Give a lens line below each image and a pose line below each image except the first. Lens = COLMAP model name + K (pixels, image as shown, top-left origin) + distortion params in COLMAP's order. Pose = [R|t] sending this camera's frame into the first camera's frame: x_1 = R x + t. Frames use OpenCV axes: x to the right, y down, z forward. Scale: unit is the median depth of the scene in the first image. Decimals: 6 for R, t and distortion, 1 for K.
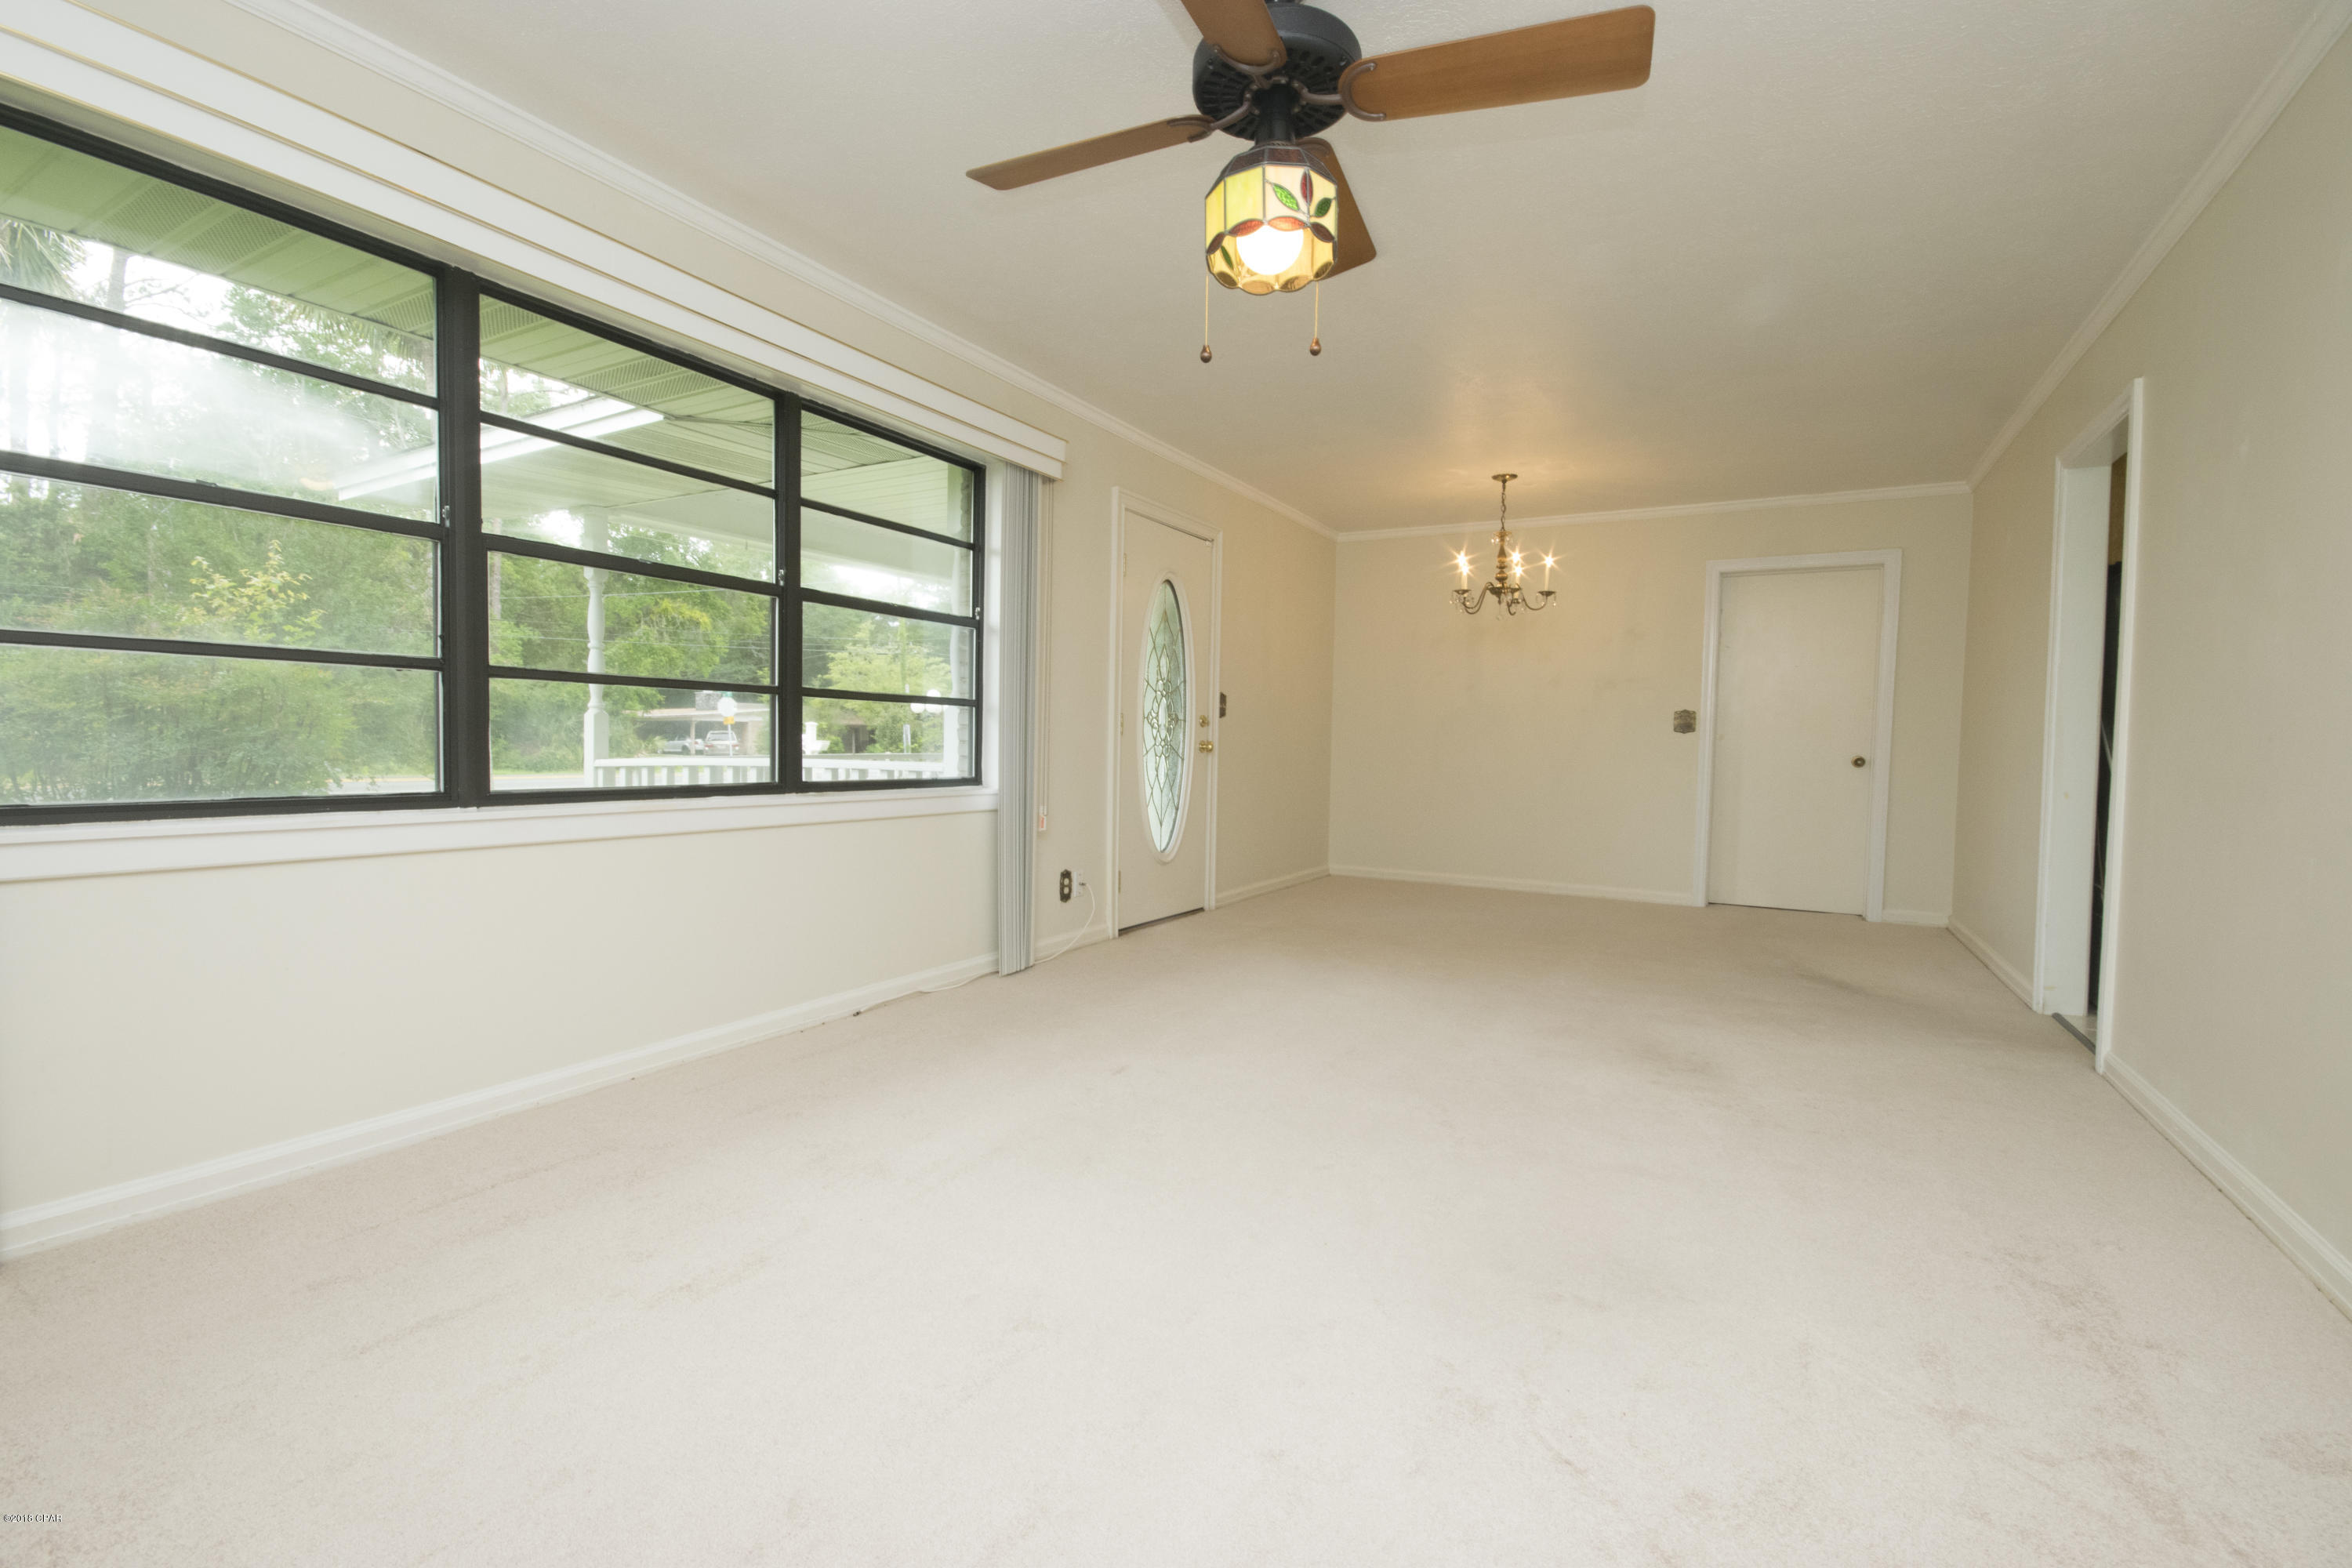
lens RADIAL K [[1025.3, 0, 1176.0], [0, 1025.3, 784.0], [0, 0, 1]] dist [0.002564, -0.006932]
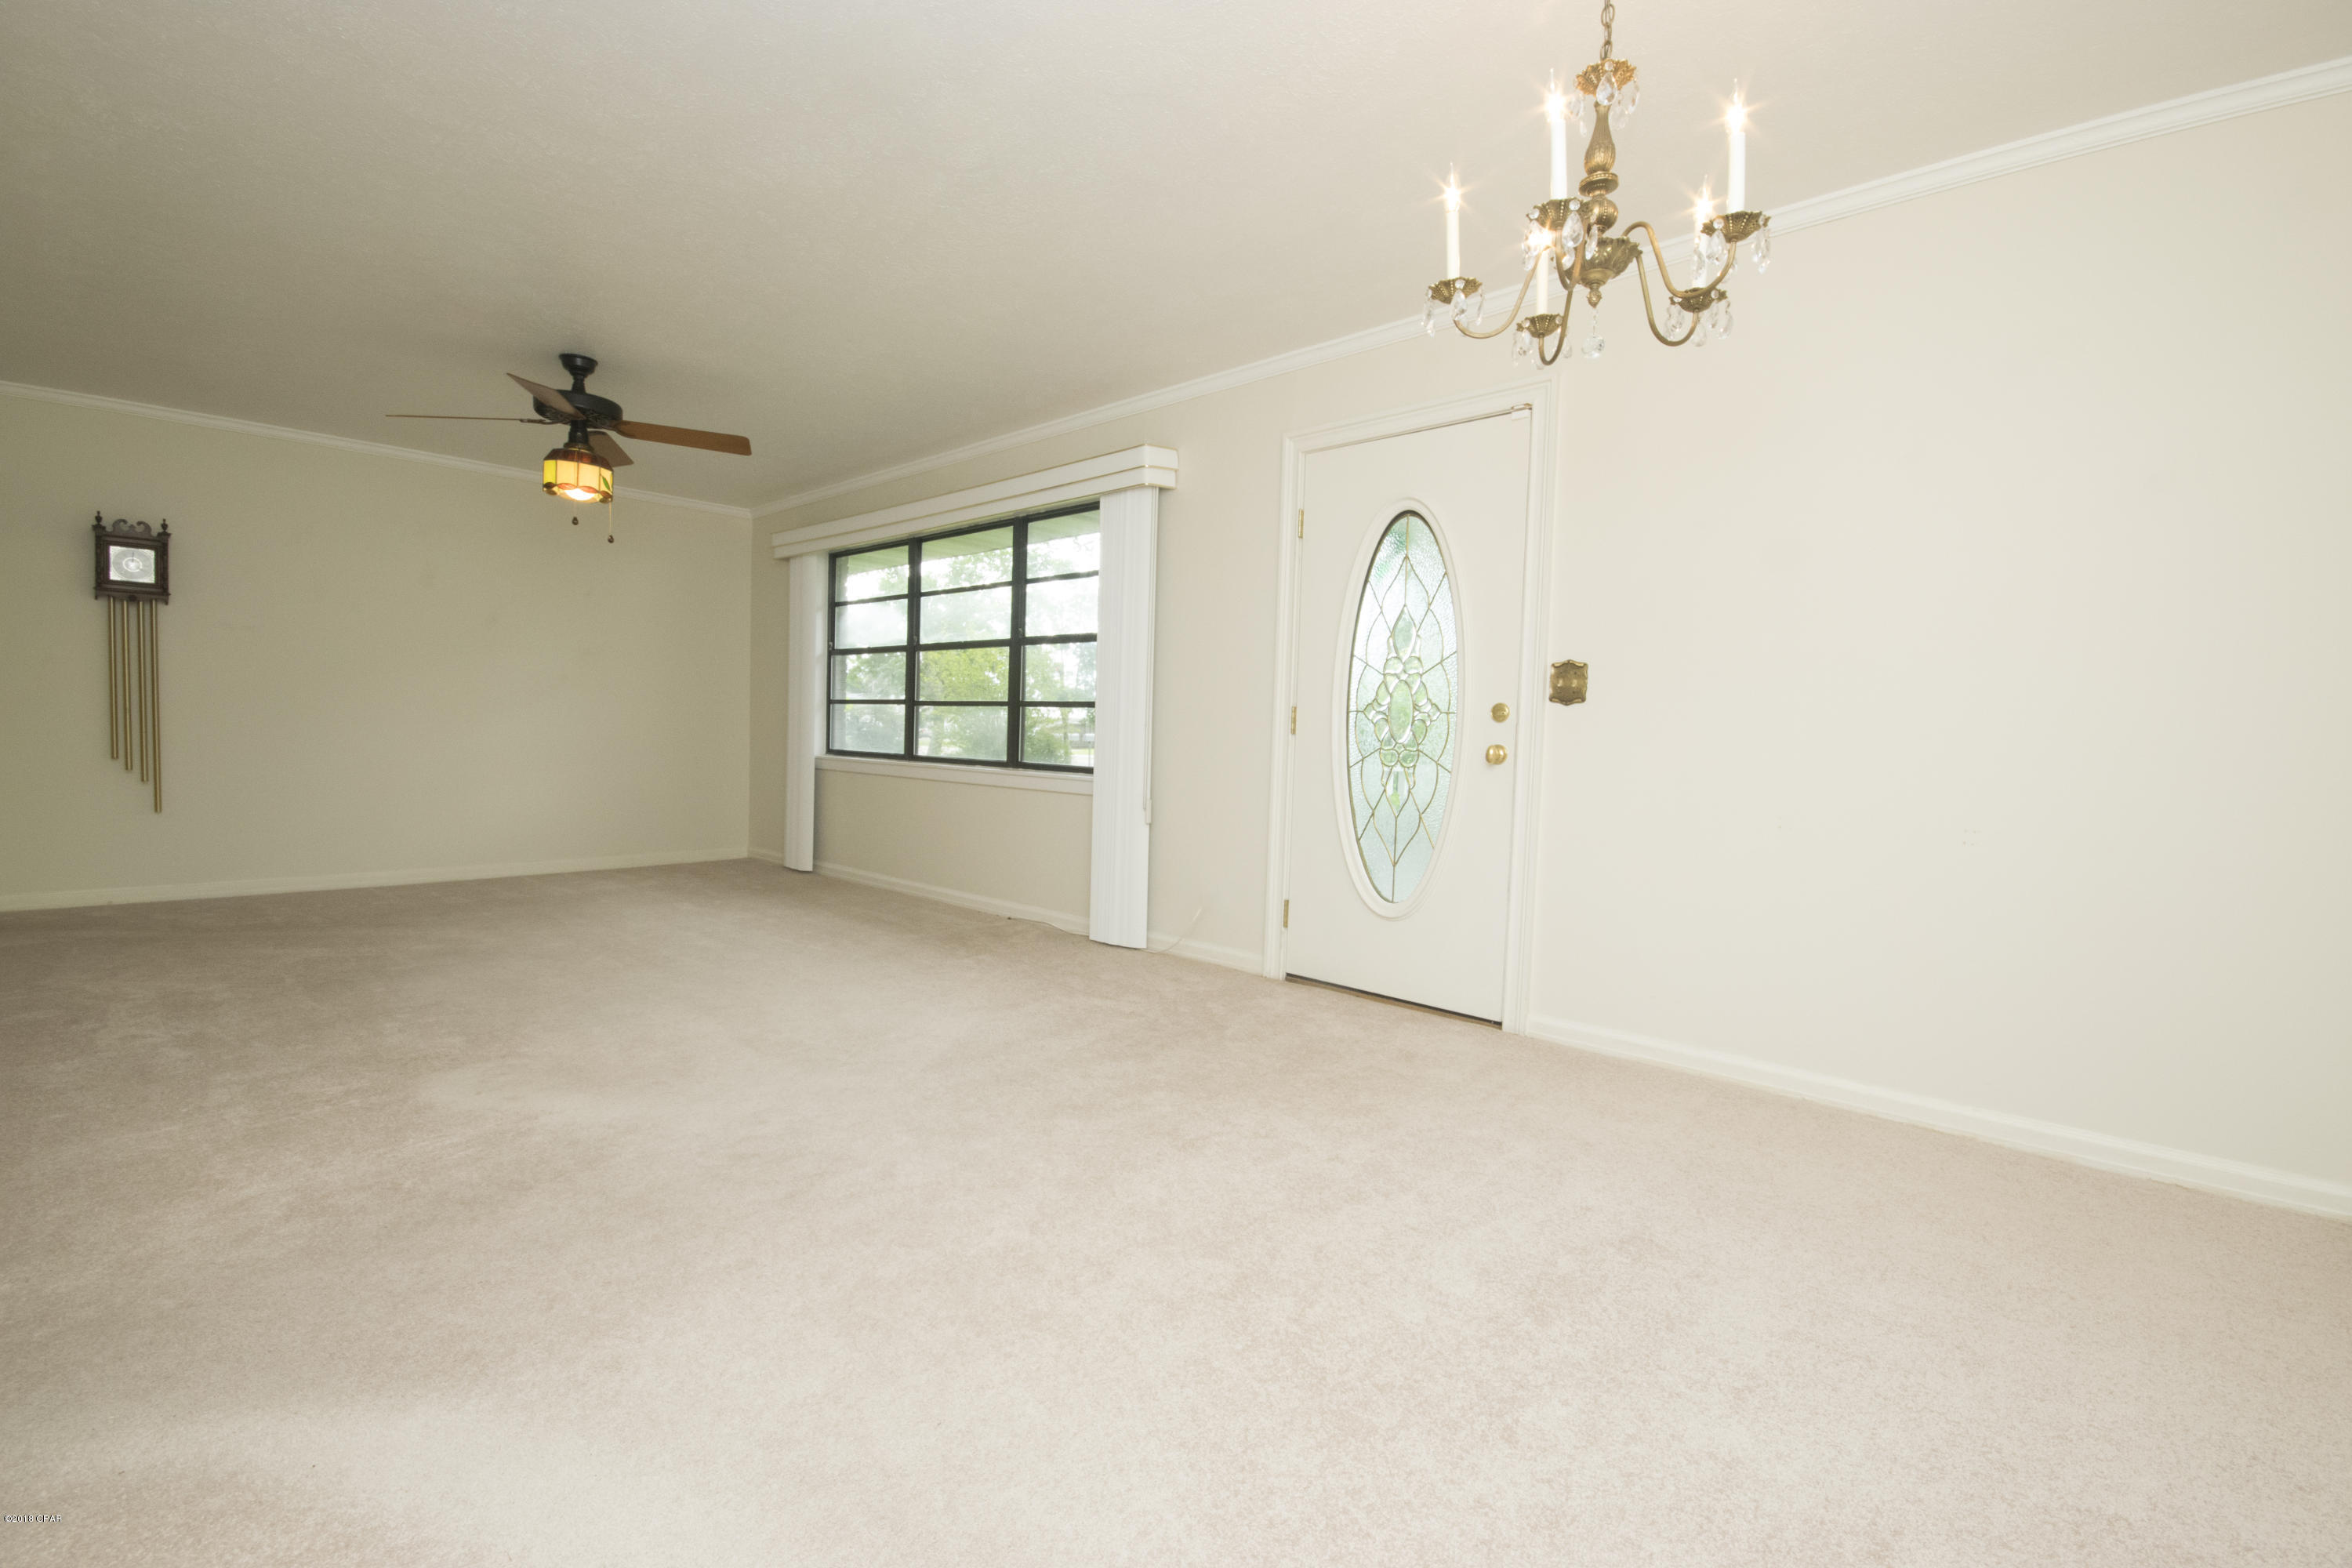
lens RADIAL K [[1025.3, 0, 1176.0], [0, 1025.3, 784.0], [0, 0, 1]] dist [0.002564, -0.006932]
pose [[-0.210458, 0.016886, -0.977457, 1.130863], [-0.081684, 0.996051, 0.034795, -0.043914], [0.974184, 0.087165, -0.208247, 1.626056]]
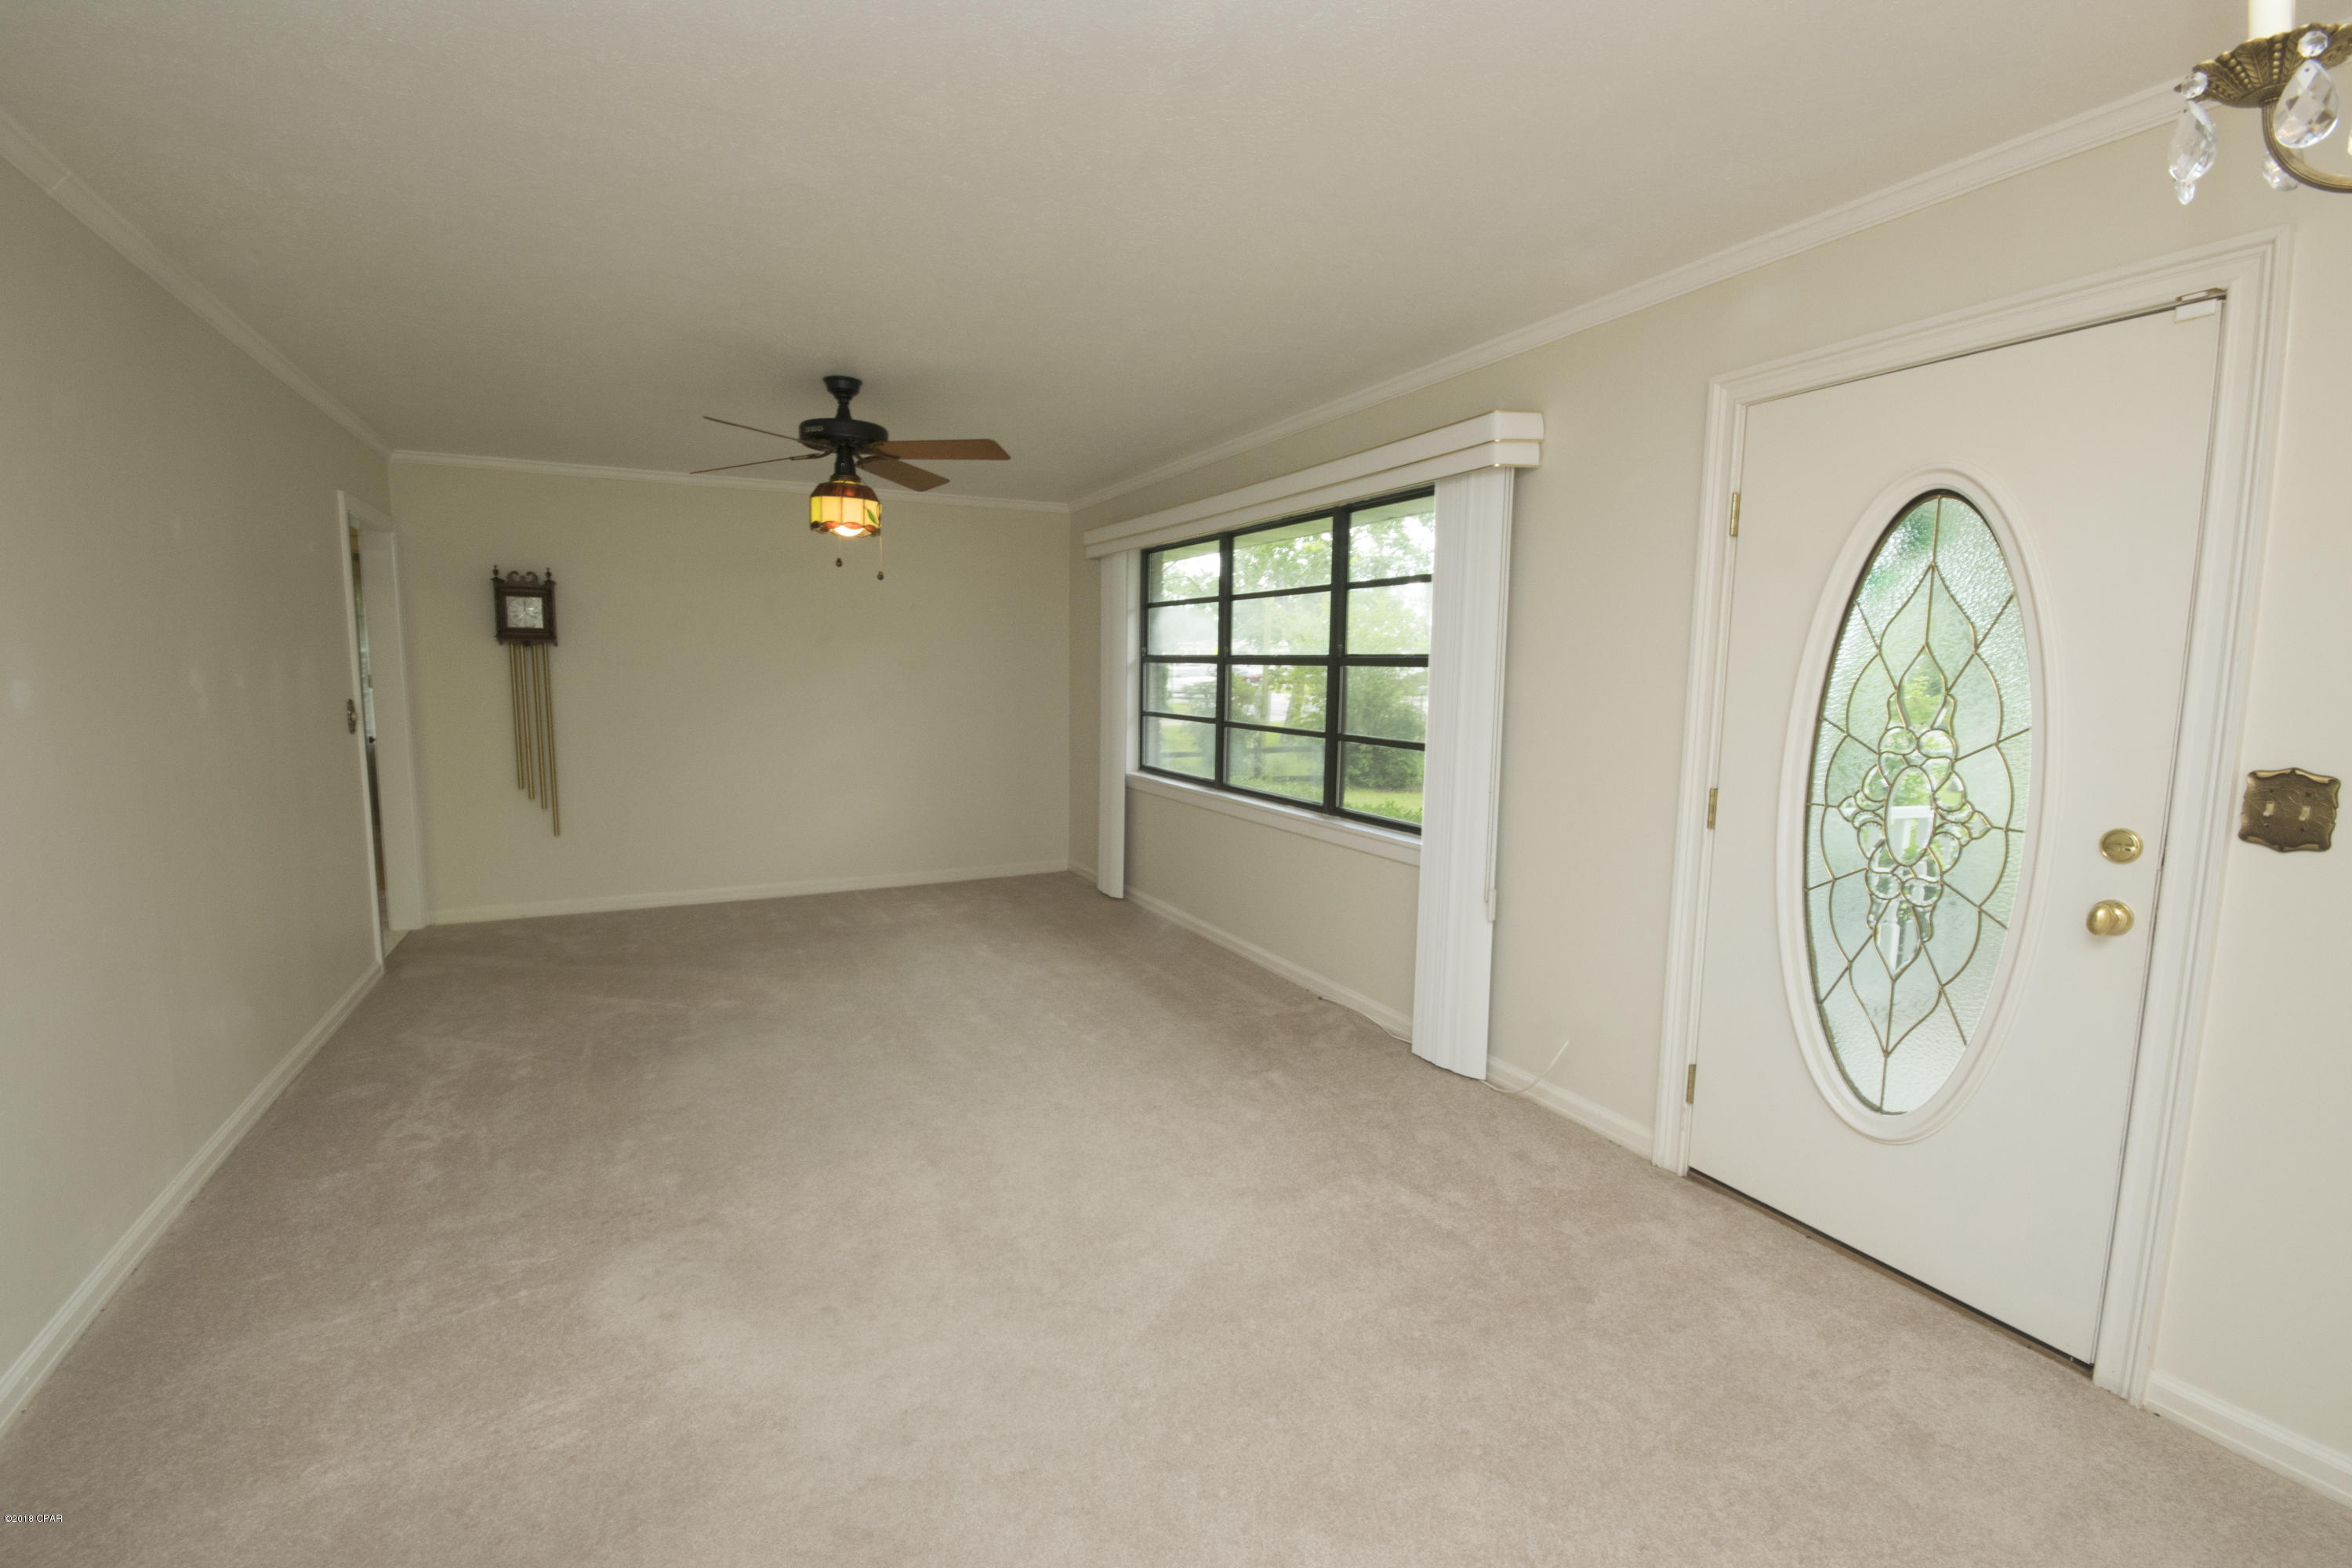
lens RADIAL K [[1025.3, 0, 1176.0], [0, 1025.3, 784.0], [0, 0, 1]] dist [0.002564, -0.006932]
pose [[-0.537093, 0.064252, -0.841072, 0.835199], [-0.067374, 0.990641, 0.118702, -0.175390], [0.840828, 0.120421, -0.527738, 1.571660]]
